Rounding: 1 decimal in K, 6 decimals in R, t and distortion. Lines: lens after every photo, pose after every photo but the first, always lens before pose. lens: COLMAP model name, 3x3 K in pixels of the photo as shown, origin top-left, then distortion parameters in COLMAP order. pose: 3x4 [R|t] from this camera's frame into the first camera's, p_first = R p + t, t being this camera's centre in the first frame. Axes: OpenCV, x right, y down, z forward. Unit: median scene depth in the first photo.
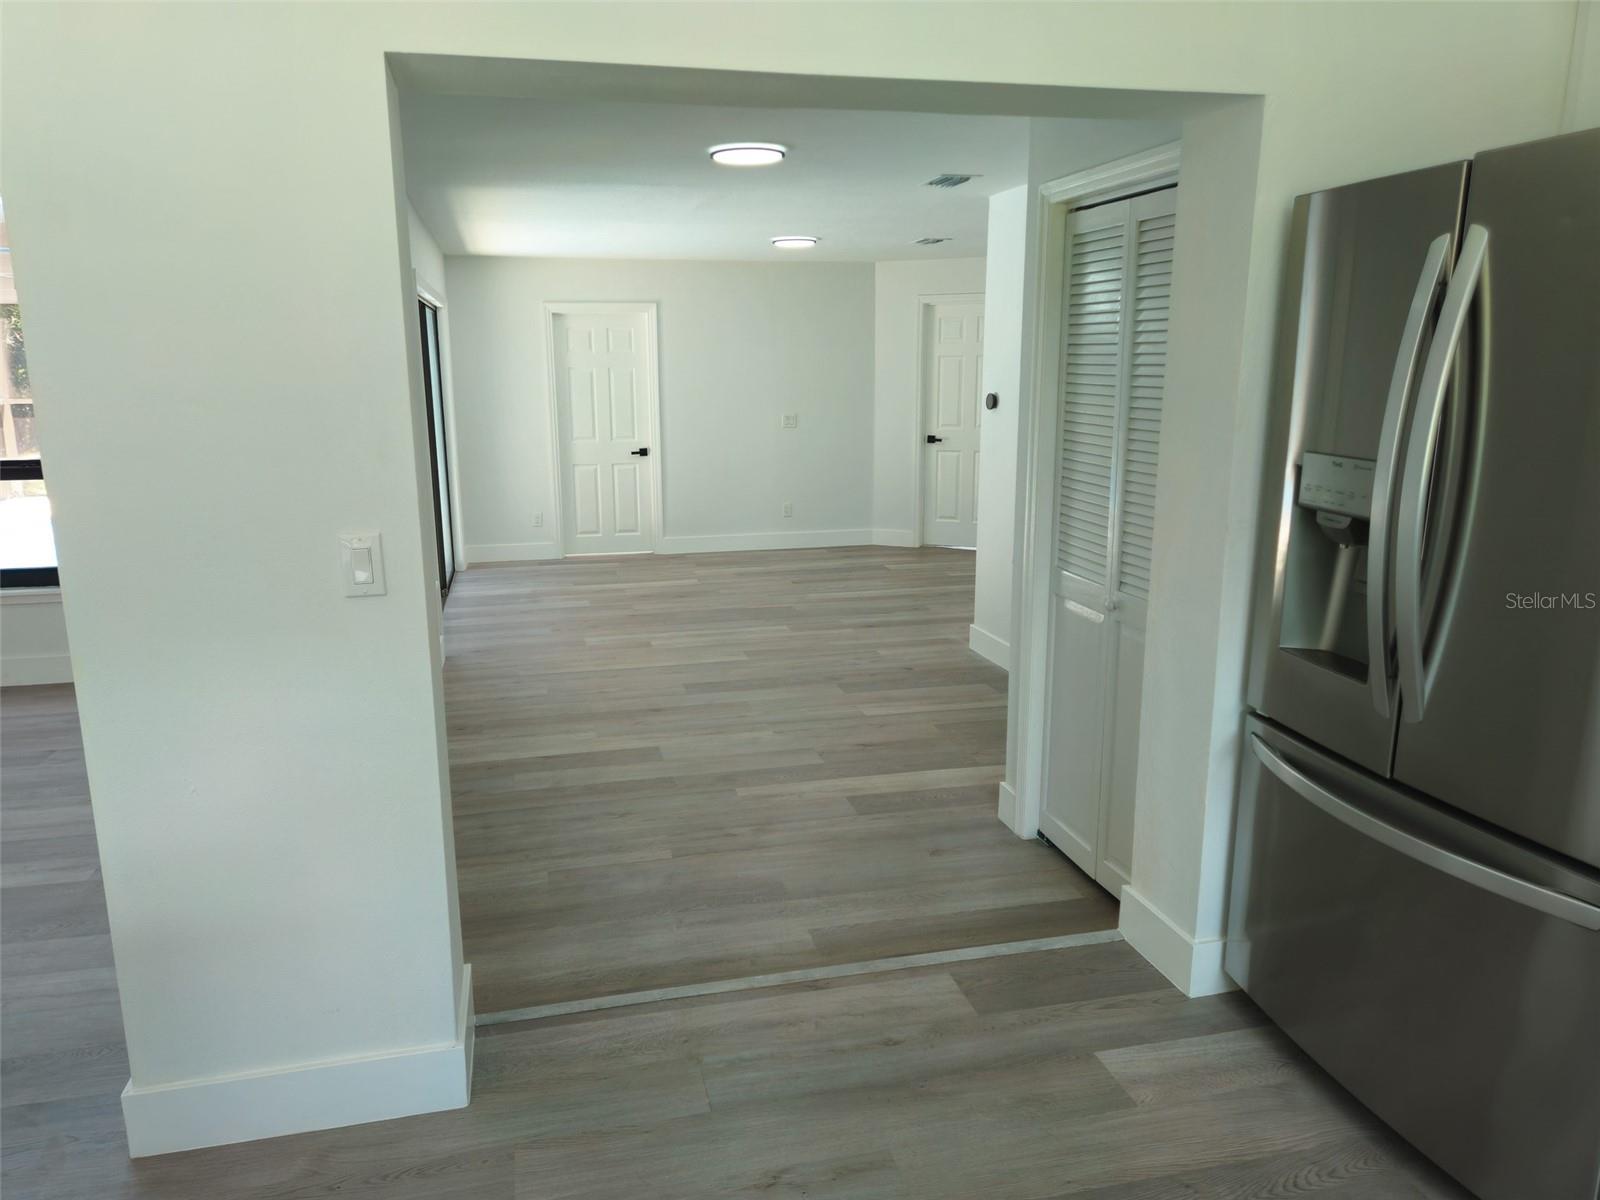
lens RADIAL K [[1084.8, 0, 800.0], [0, 1084.8, 600.0], [0, 0, 1]] dist [-0.000076, -0.000109]
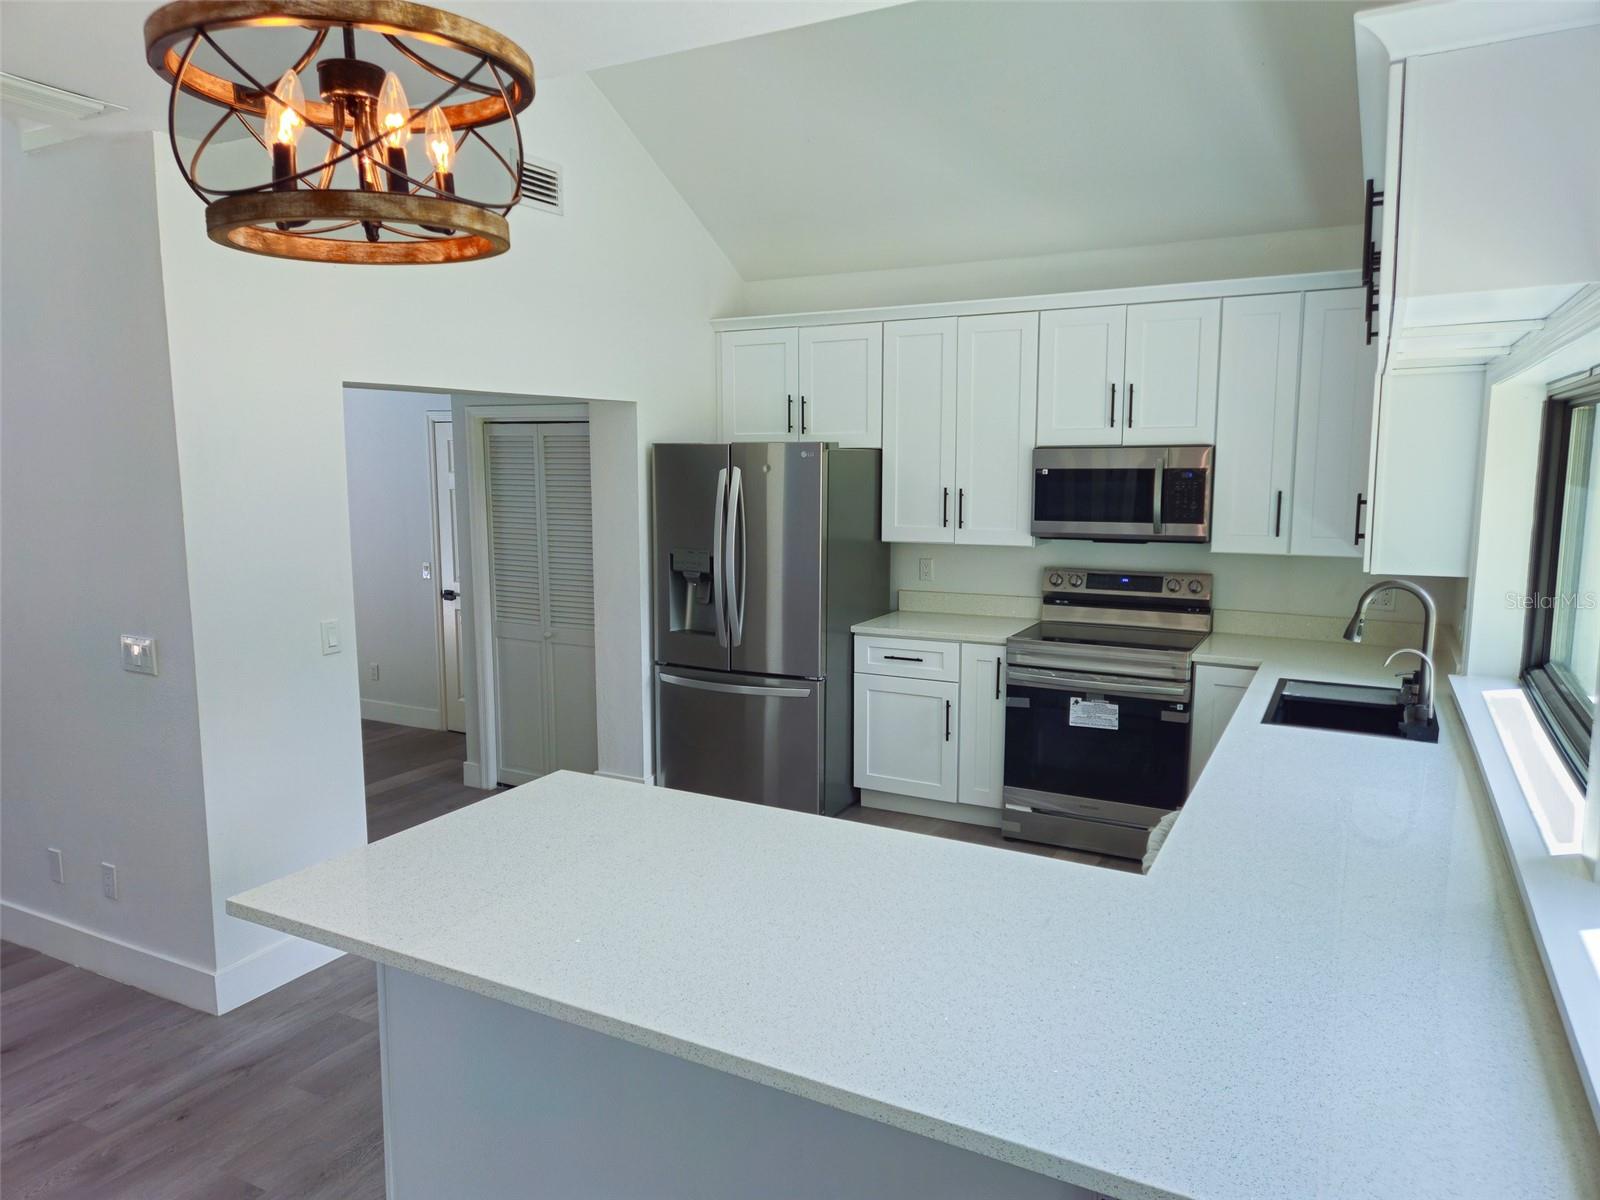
lens RADIAL K [[1084.8, 0, 800.0], [0, 1084.8, 600.0], [0, 0, 1]] dist [-0.000076, -0.000109]
pose [[0.653974, -0.096774, 0.750302, -1.170560], [0.158672, 0.987271, -0.010962, 0.048702], [-0.739690, 0.126221, 0.661004, -0.791058]]
